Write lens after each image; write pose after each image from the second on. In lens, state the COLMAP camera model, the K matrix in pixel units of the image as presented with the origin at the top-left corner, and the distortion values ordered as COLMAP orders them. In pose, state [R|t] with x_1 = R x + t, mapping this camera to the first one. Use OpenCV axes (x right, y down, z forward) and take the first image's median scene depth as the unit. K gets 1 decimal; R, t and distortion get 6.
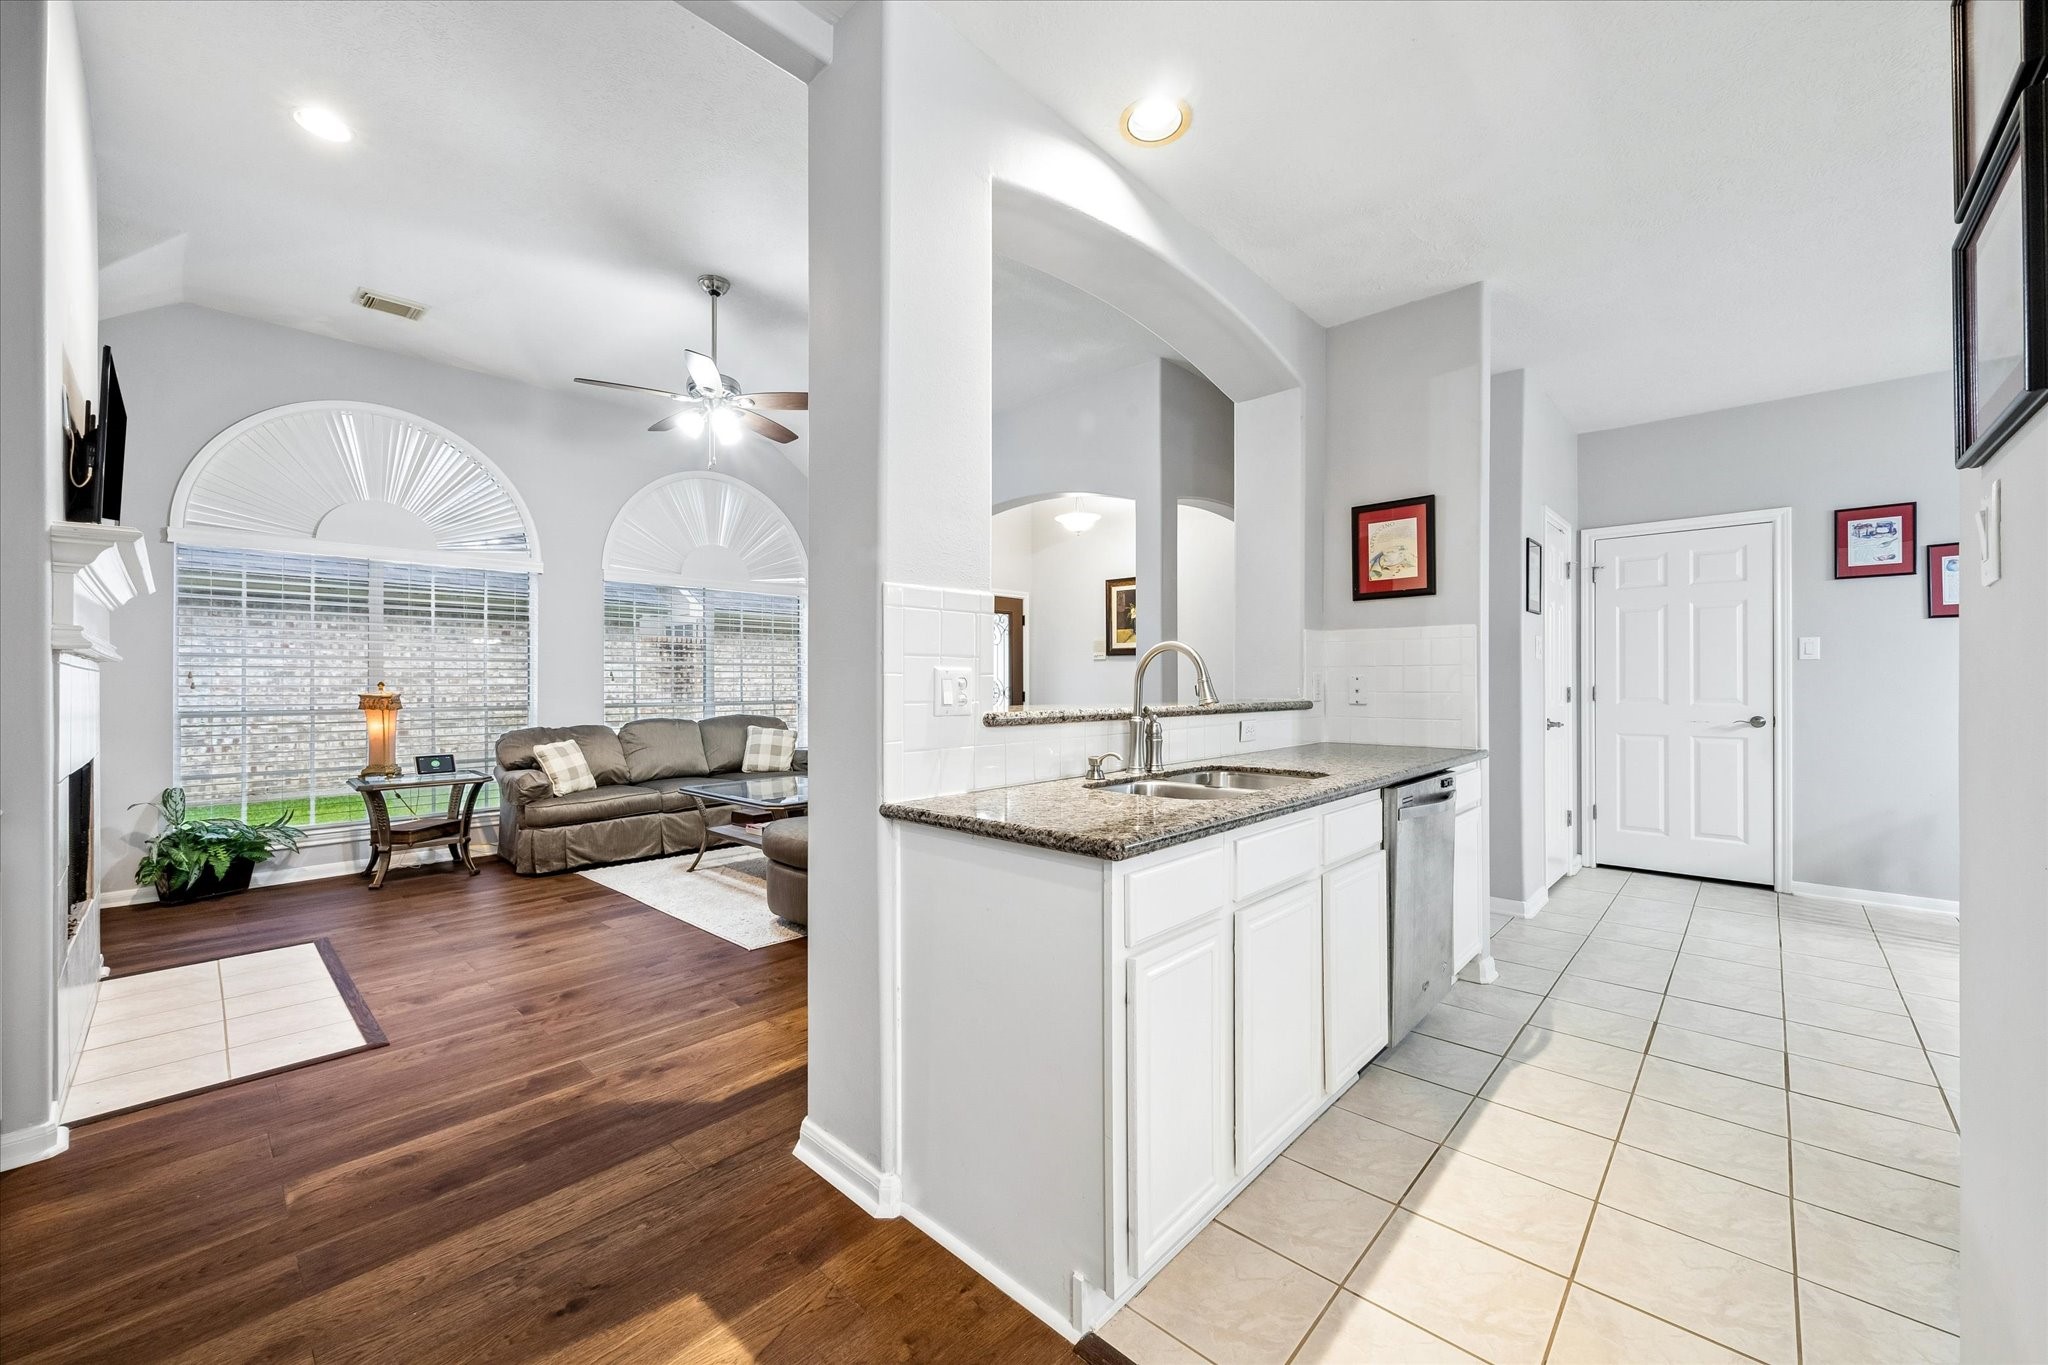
lens RADIAL K [[781.0, 0, 1038.2], [0, 781.0, 681.3], [0, 0, 1]] dist [0.002783, -0.000096]
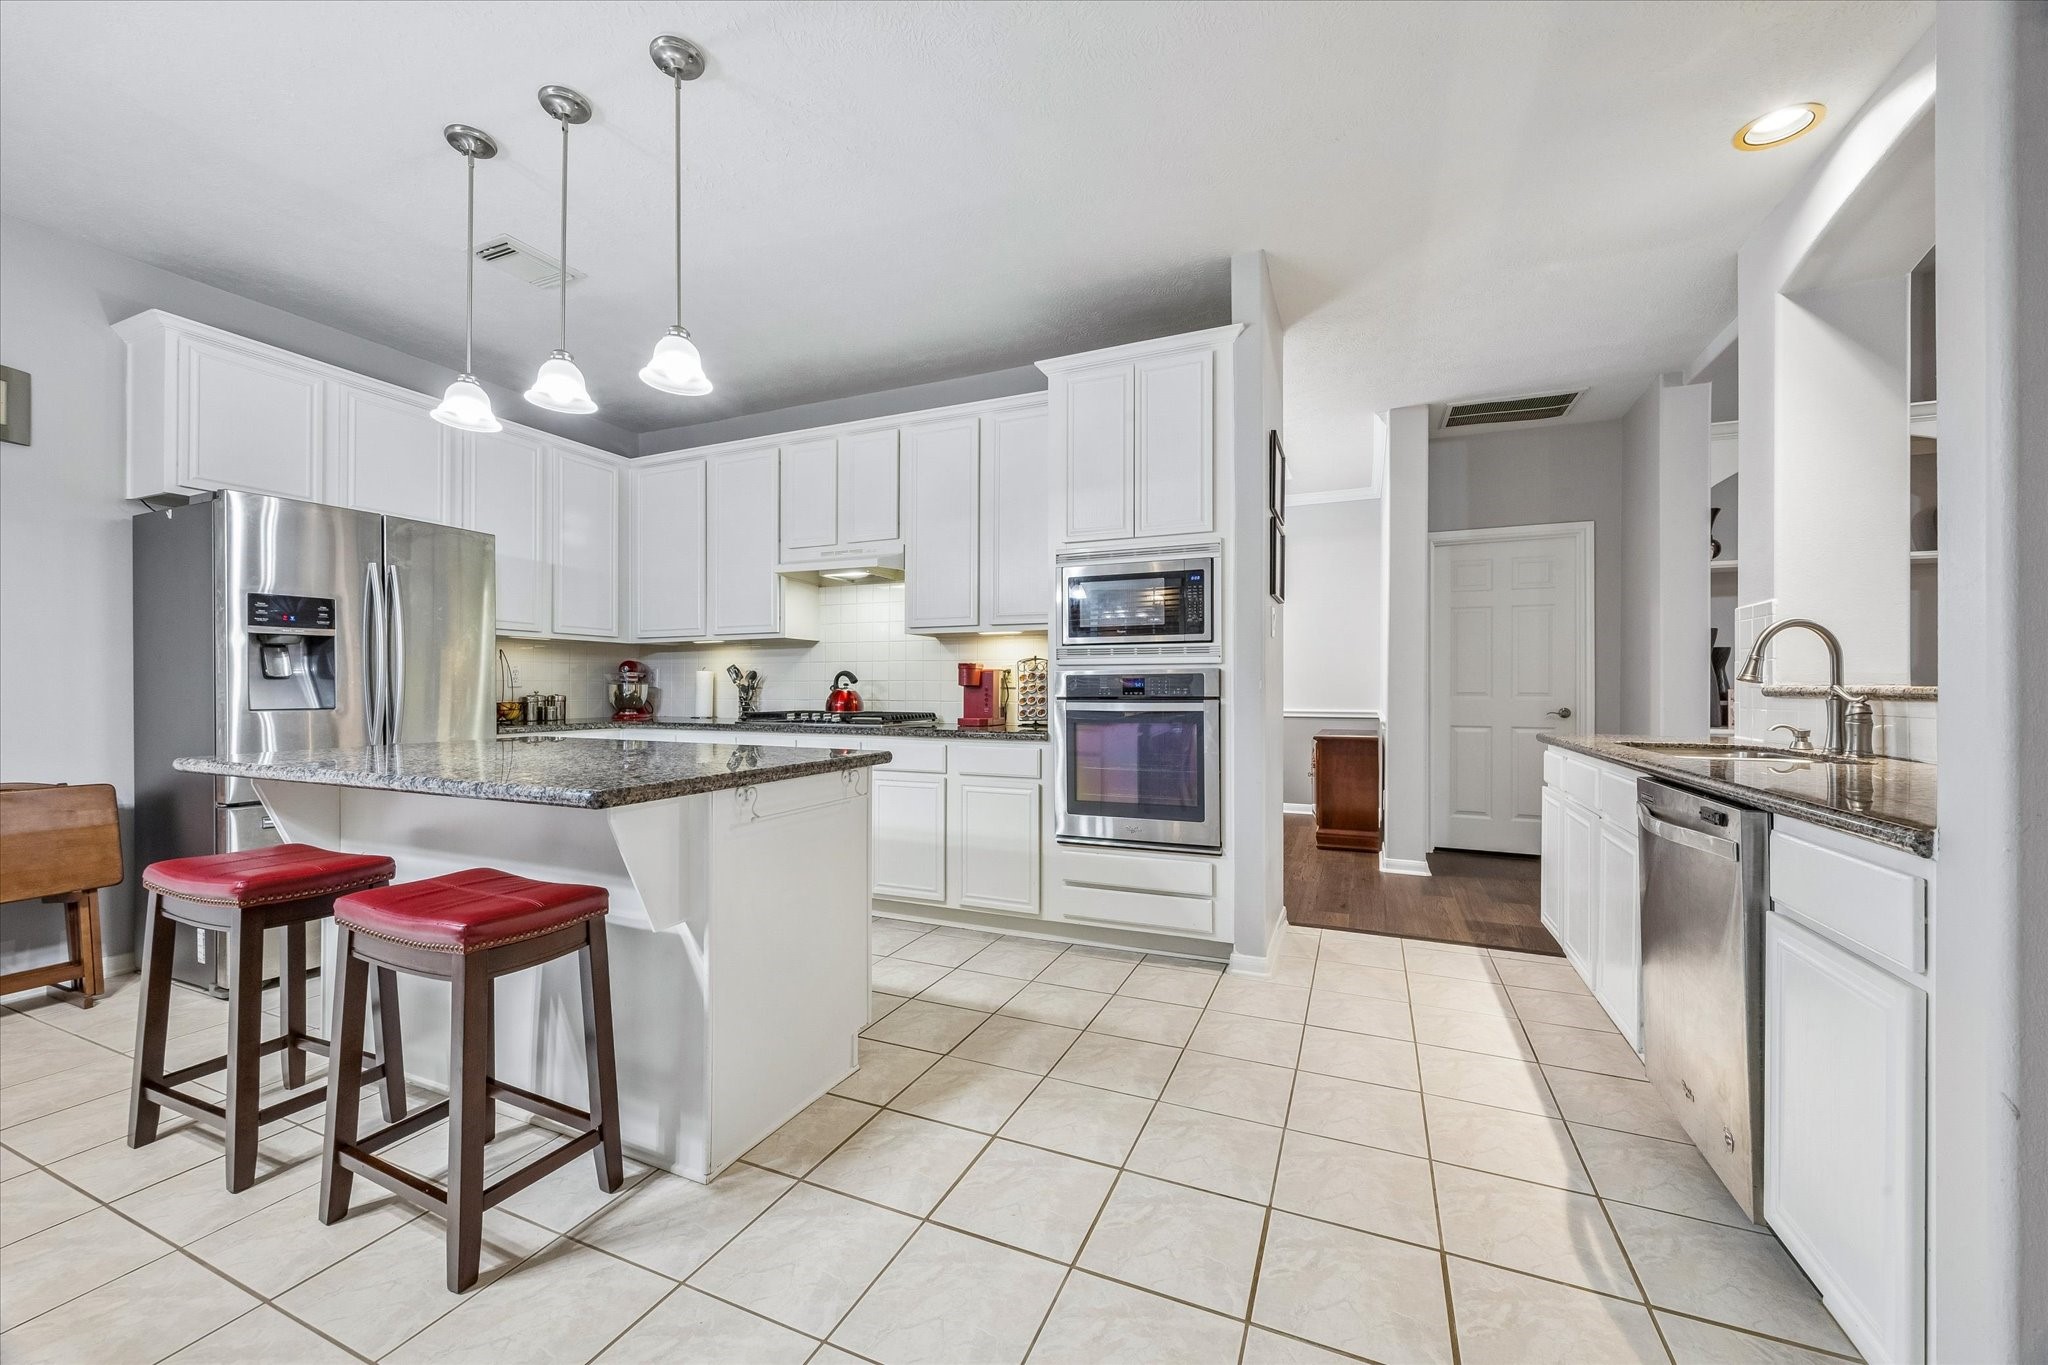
lens RADIAL K [[781.0, 0, 1029.3], [0, 781.0, 697.5], [0, 0, 1]] dist [0.002783, -0.000096]
pose [[-0.942846, 0.003160, -0.333214, 0.667075], [-0.000661, 0.999935, 0.011353, 0.017958], [0.333229, 0.010925, -0.942783, 0.761512]]
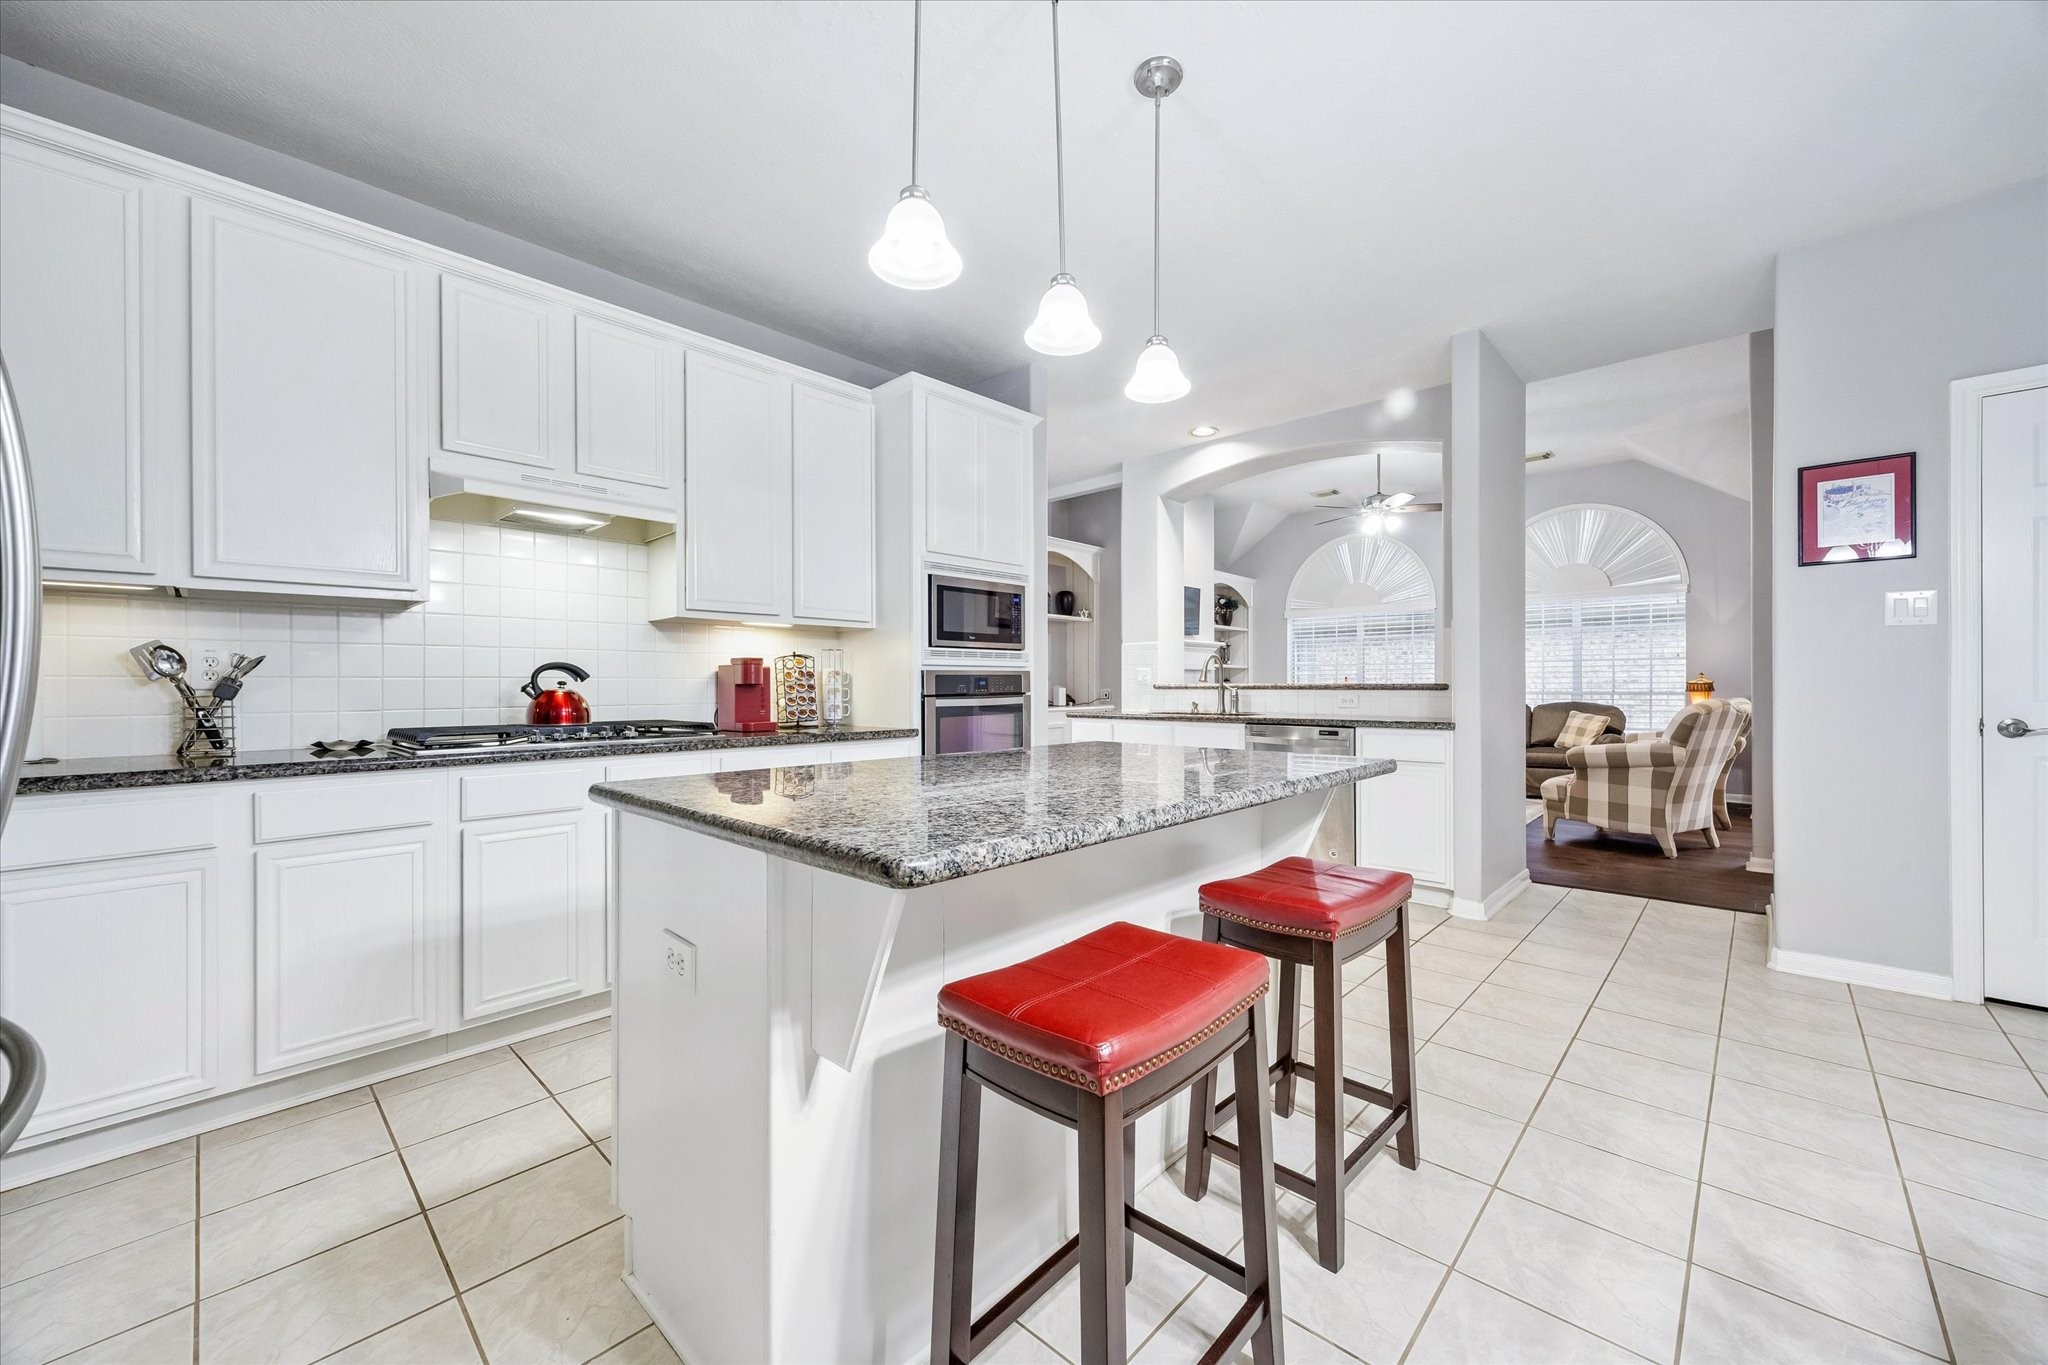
lens RADIAL K [[781.0, 0, 1040.8], [0, 781.0, 682.6], [0, 0, 1]] dist [0.002783, -0.000096]
pose [[0.000776, -0.002120, -0.999997, 1.143079], [0.004478, 0.999988, -0.002117, 0.016075], [0.999990, -0.004477, 0.000786, 0.227199]]
